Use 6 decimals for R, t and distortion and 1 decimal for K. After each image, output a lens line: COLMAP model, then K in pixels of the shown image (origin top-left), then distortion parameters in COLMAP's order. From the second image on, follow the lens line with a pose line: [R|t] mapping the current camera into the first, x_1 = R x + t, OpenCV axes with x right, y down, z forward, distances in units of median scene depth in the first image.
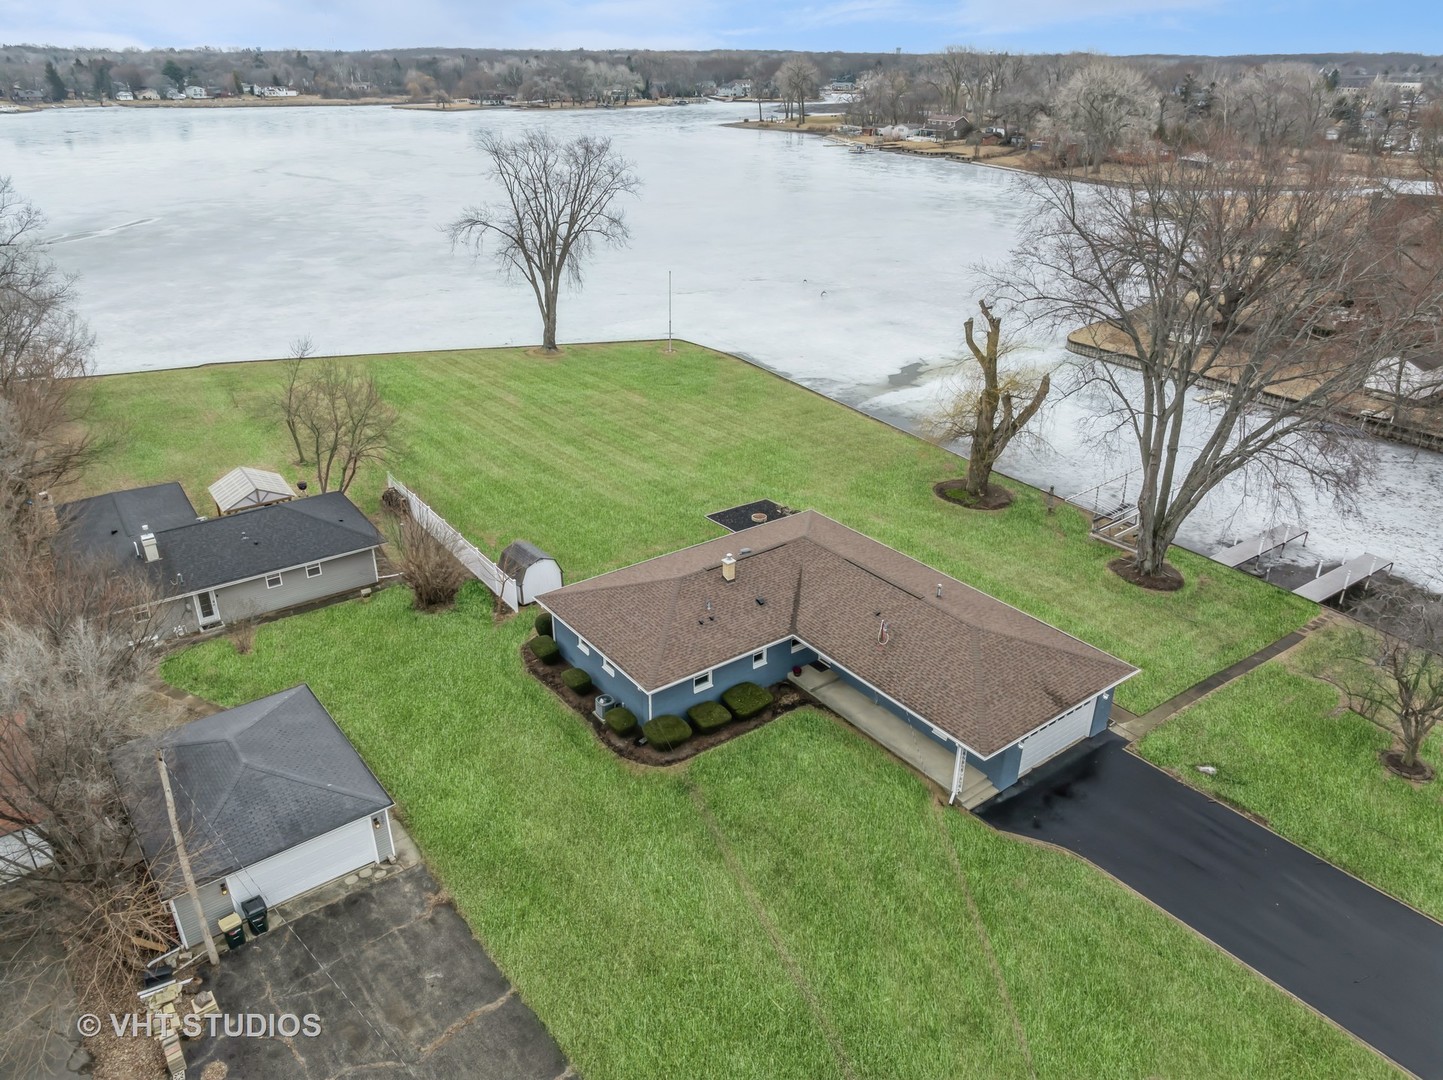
lens RADIAL K [[1008.9, 0, 721.5], [0, 1008.9, 540.0], [0, 0, 1]] dist [-0.011544, -0.046567]
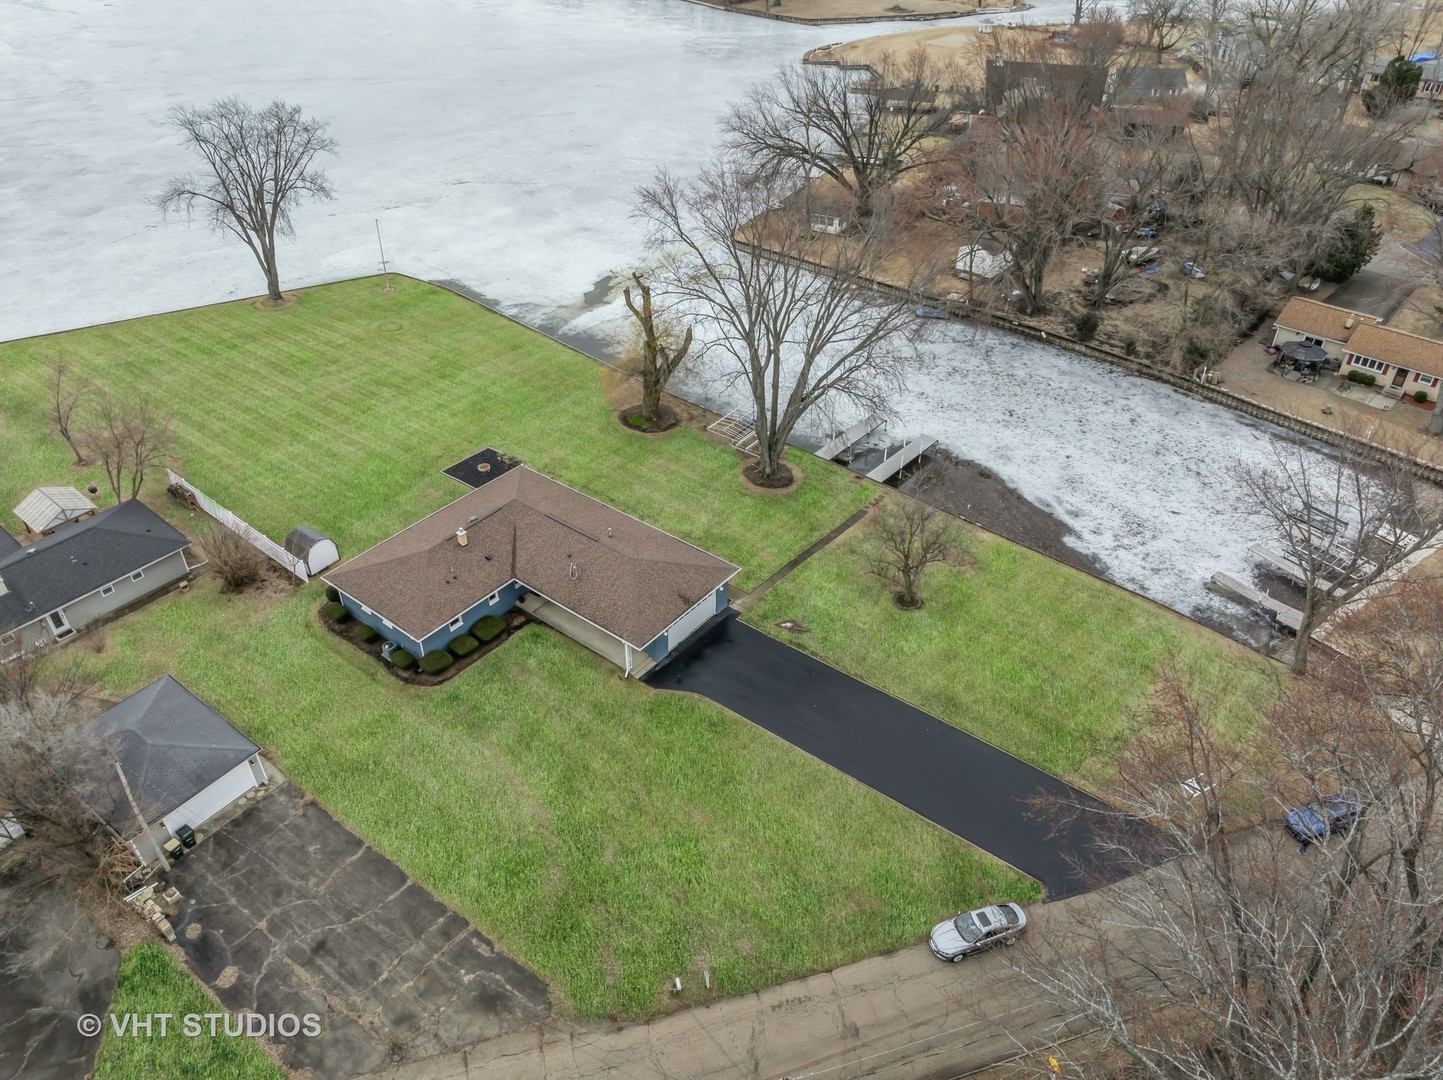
lens RADIAL K [[1015.8, 0, 722.8], [0, 1015.8, 534.6], [0, 0, 1]] dist [-0.035094, -0.009445]
pose [[0.965100, -0.154600, 0.211376, 0.054386], [0.113059, 0.974025, 0.196194, -0.192225], [-0.236217, -0.165449, 0.957511, -0.400668]]
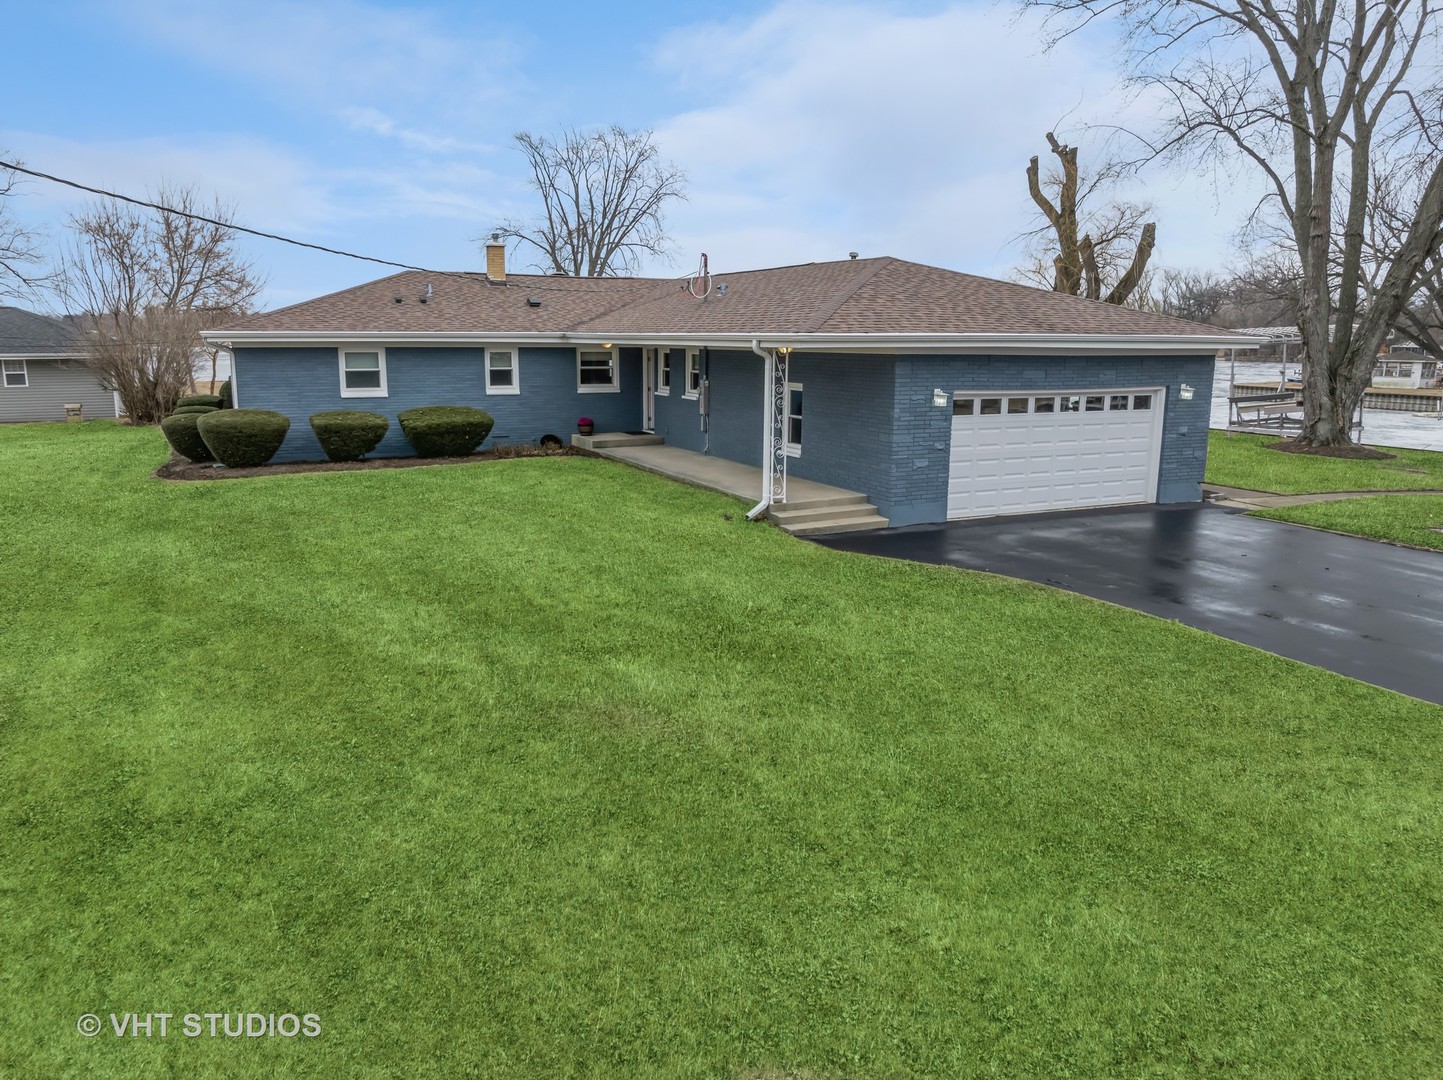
lens RADIAL K [[1015.8, 0, 722.8], [0, 1015.8, 534.6], [0, 0, 1]] dist [-0.035094, -0.009445]
pose [[0.981330, 0.036513, -0.188835, 0.222824], [-0.084860, 0.963280, -0.254735, 0.282156], [0.172600, 0.266003, 0.948394, 0.470478]]
